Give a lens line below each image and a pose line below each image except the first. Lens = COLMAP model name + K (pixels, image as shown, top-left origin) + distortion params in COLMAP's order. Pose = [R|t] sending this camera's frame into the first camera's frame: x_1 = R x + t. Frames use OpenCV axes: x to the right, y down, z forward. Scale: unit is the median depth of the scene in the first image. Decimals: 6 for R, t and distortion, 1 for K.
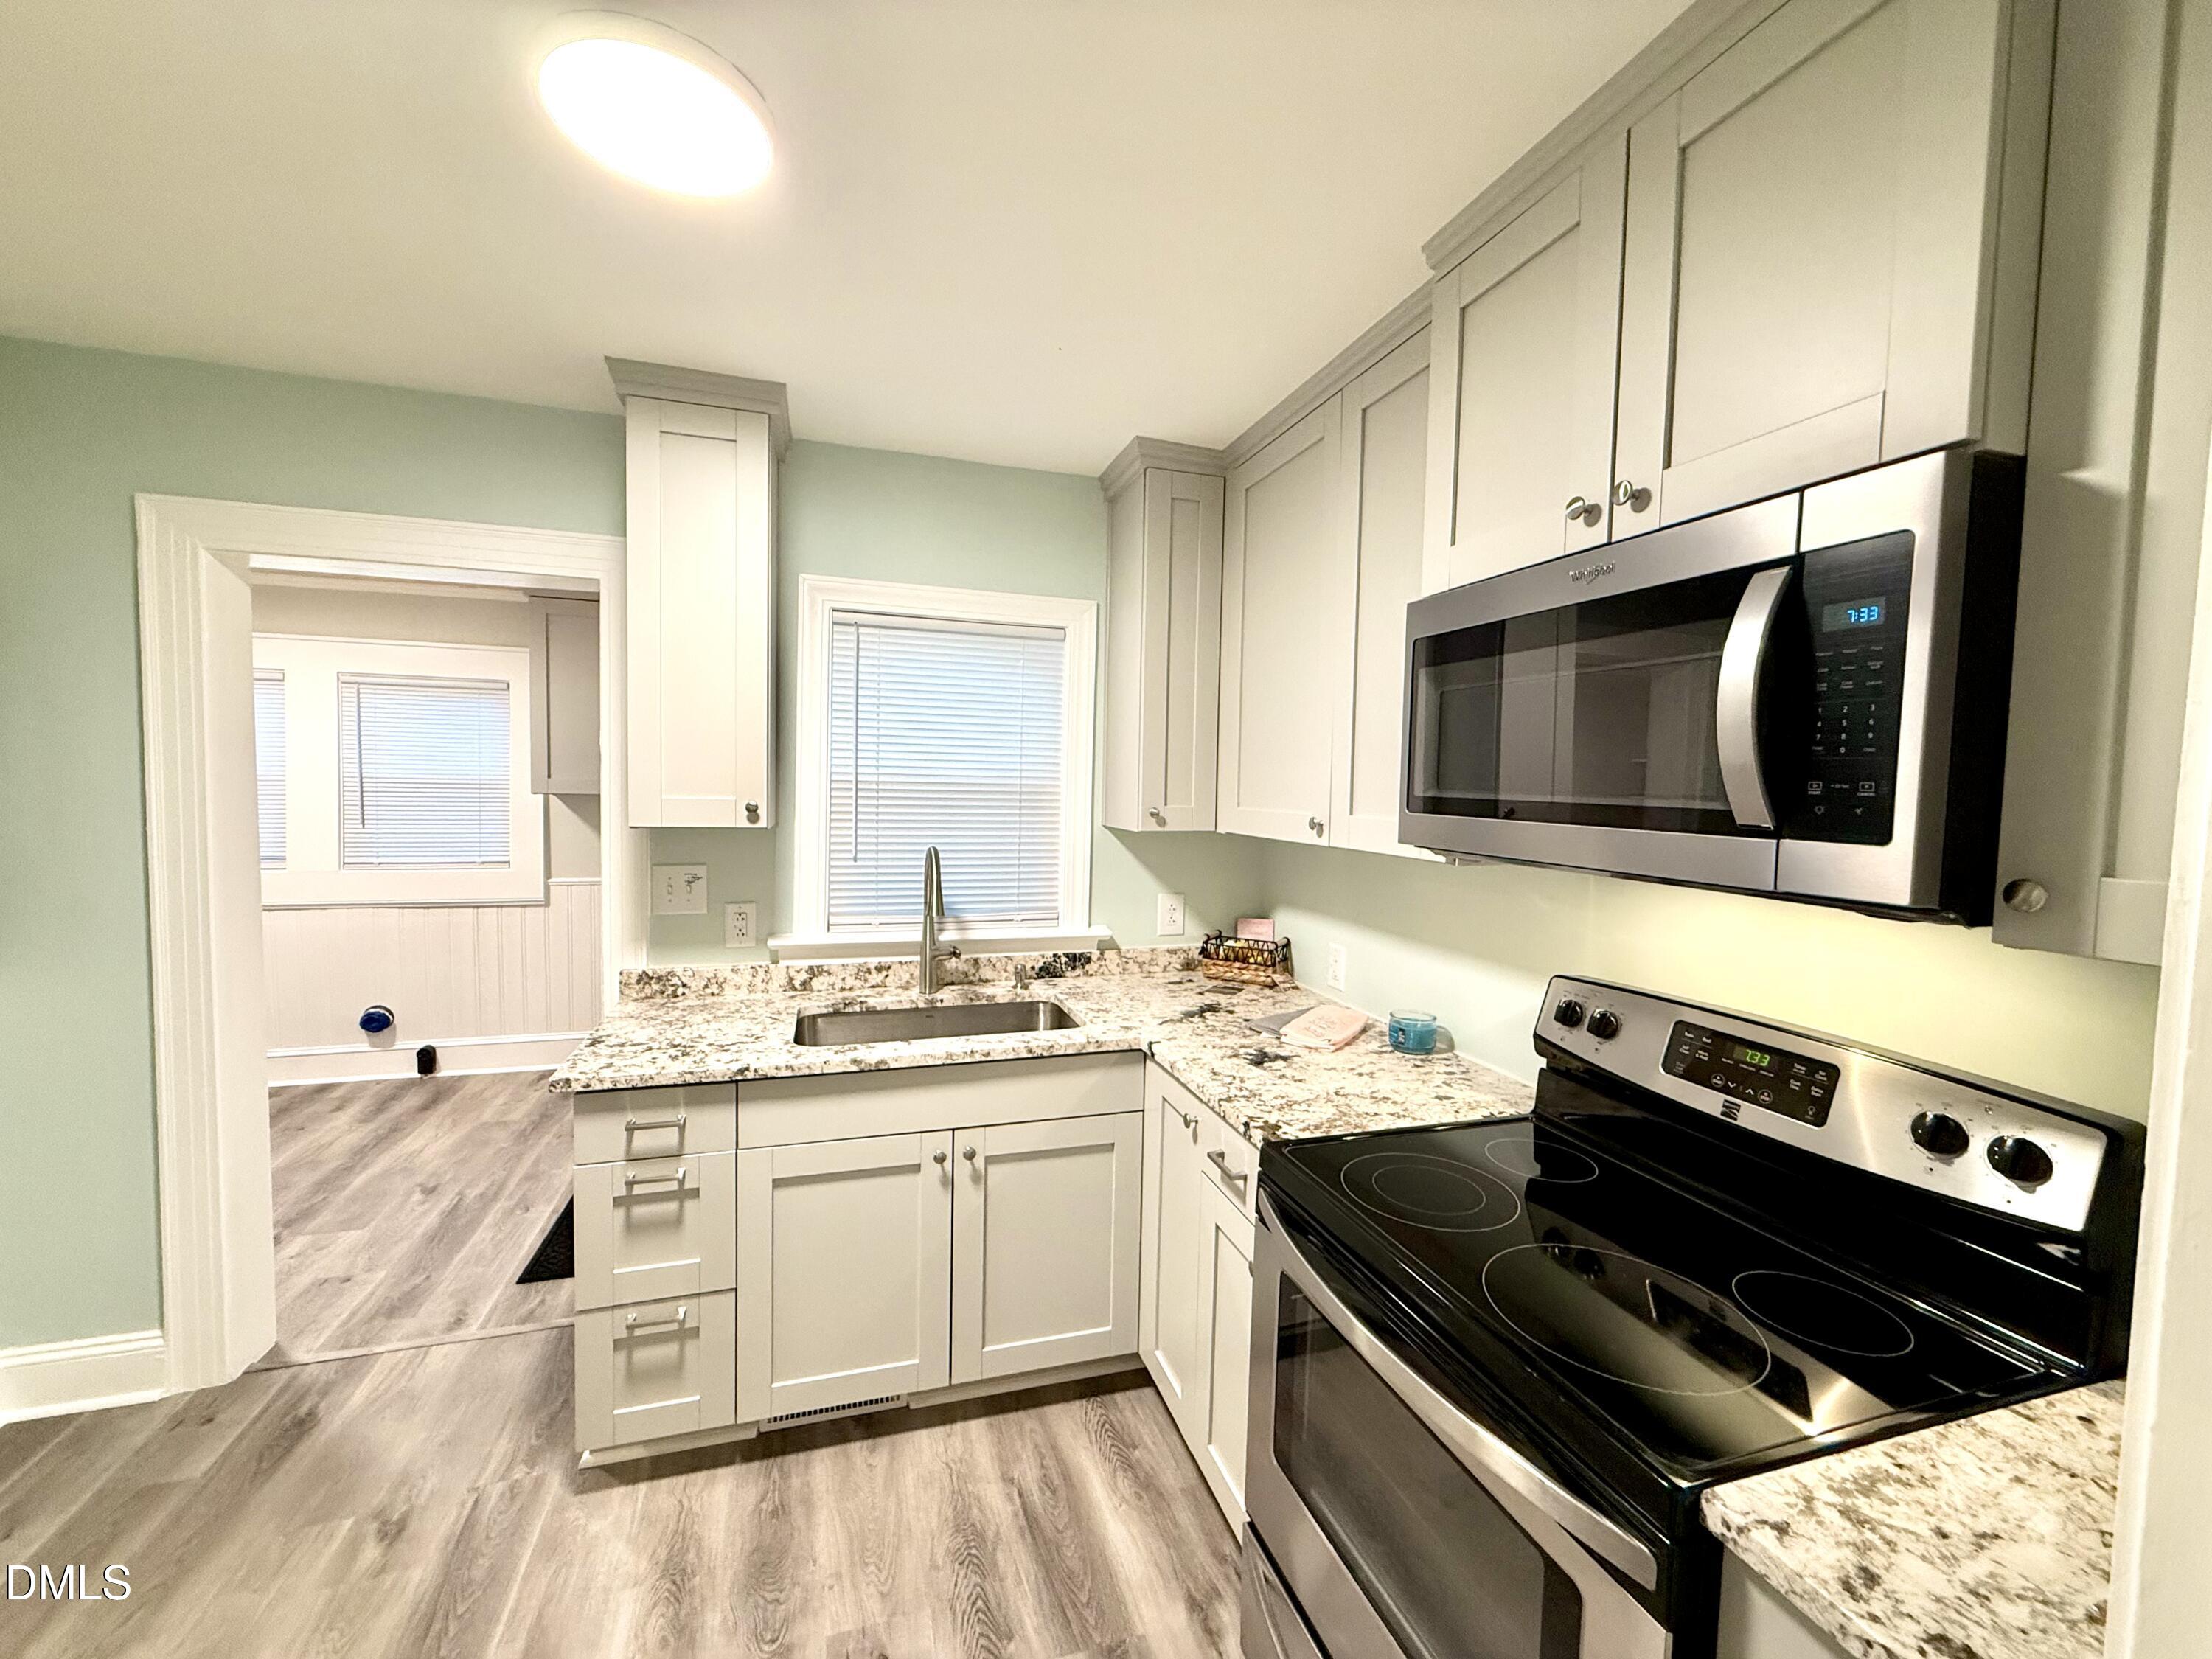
lens RADIAL K [[880.2, 0, 1106.7], [0, 880.2, 833.3], [0, 0, 1]] dist [0.003392, -0.001283]
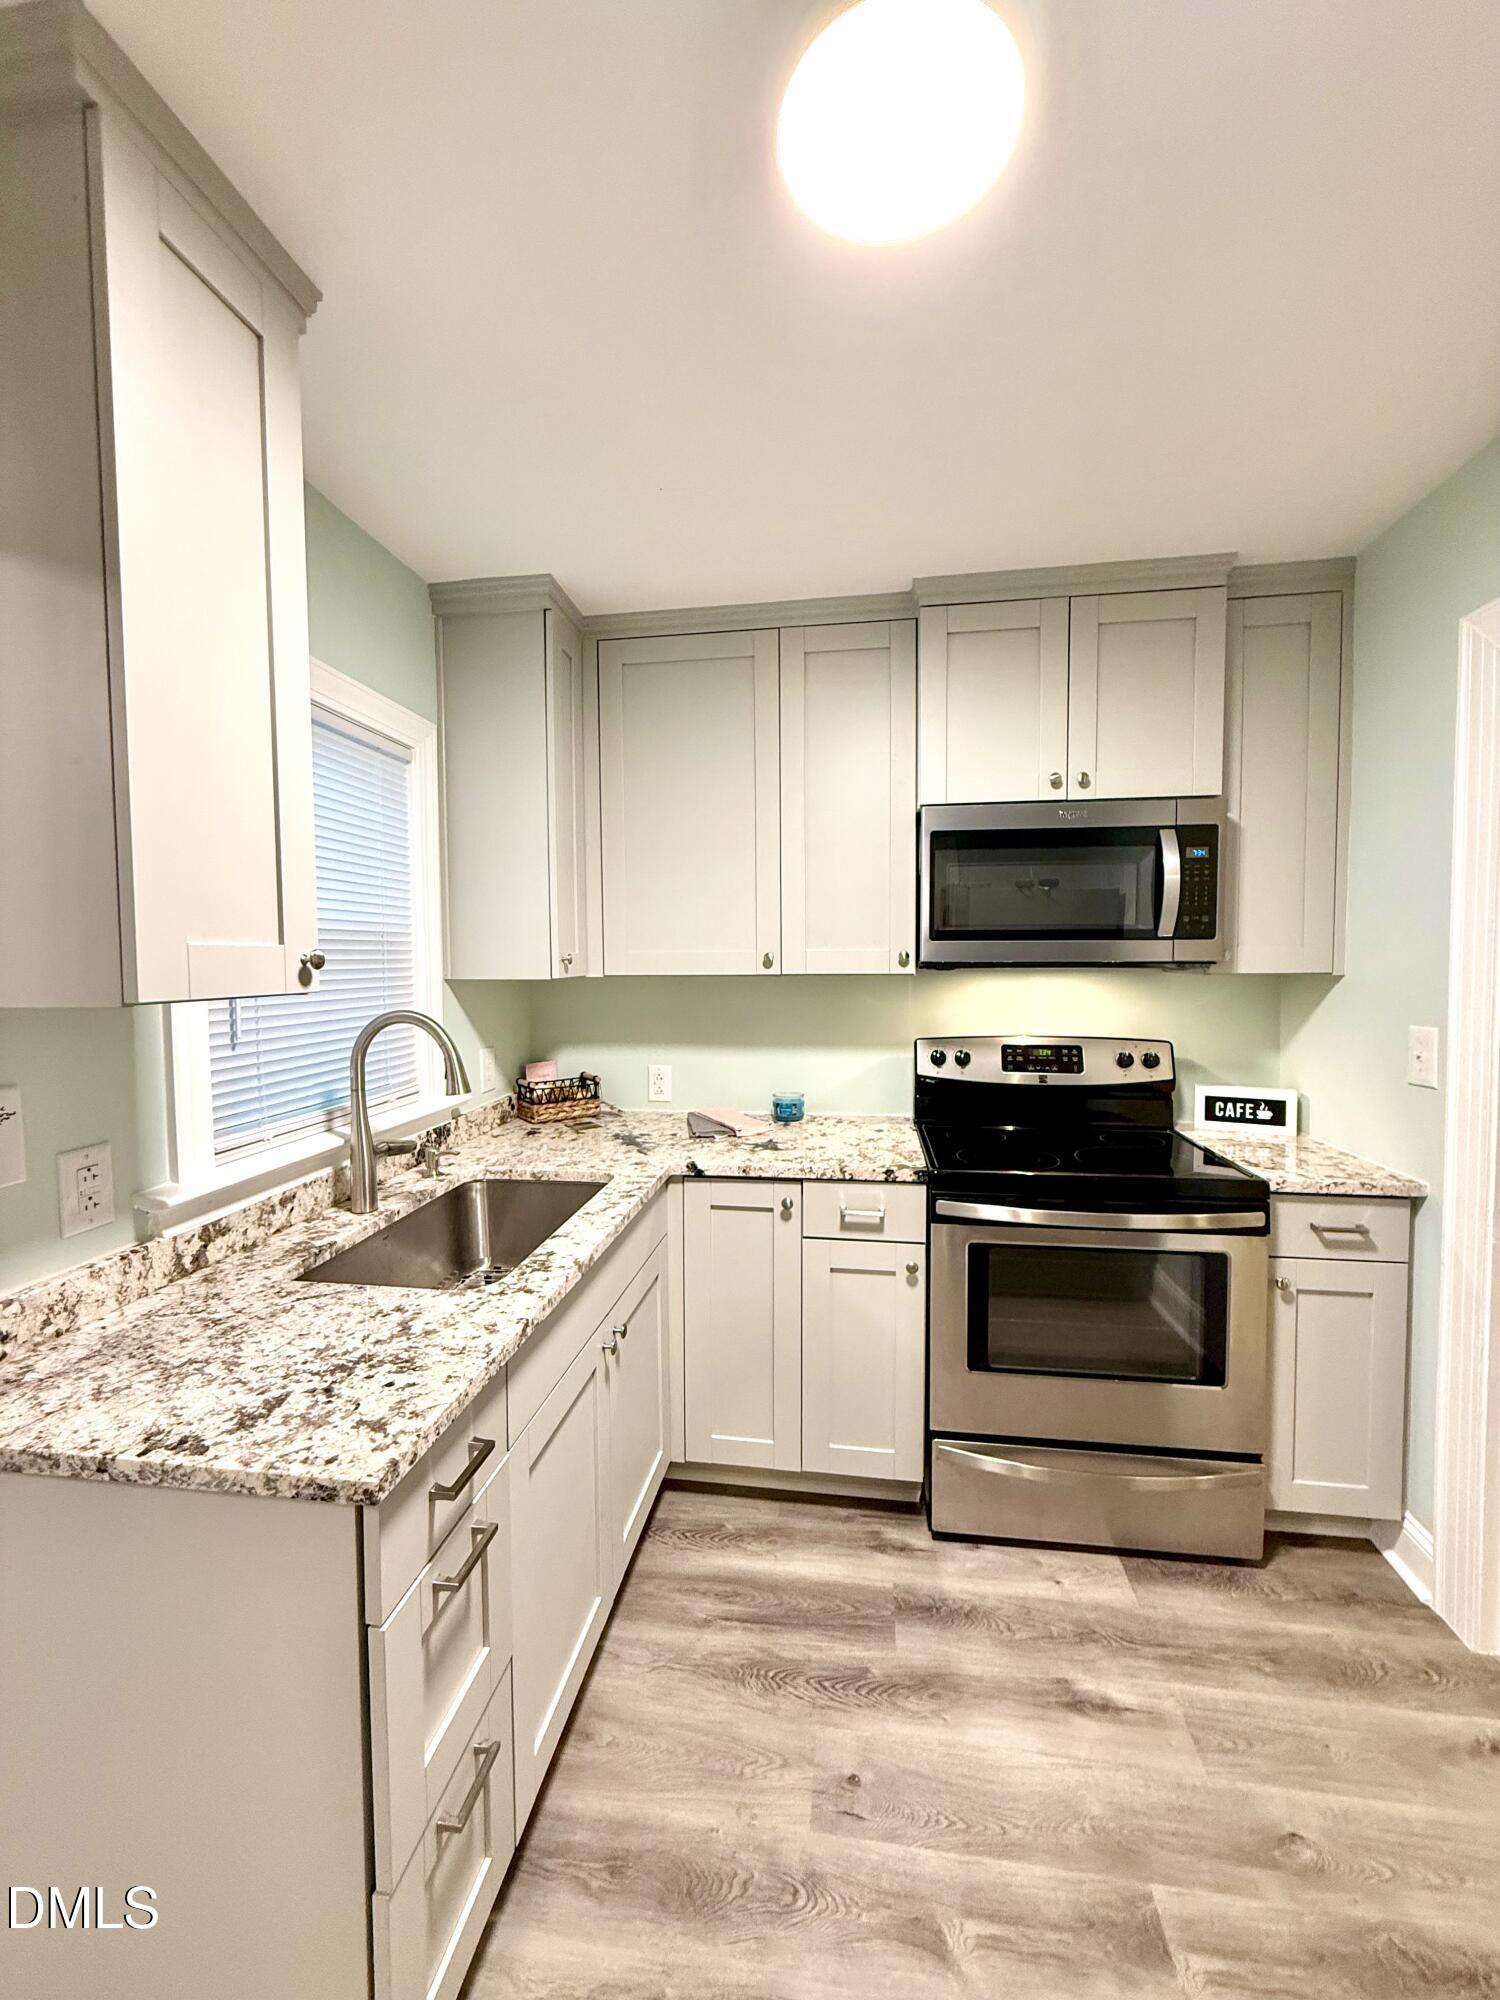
lens RADIAL K [[795.8, 0, 747.7], [0, 795.8, 997.8], [0, 0, 1]] dist [0.003392, -0.001283]
pose [[0.431223, -0.070558, 0.899482, -0.846399], [0.069403, 0.996578, 0.044902, -0.007096], [-0.899572, 0.043064, 0.434644, 0.532693]]
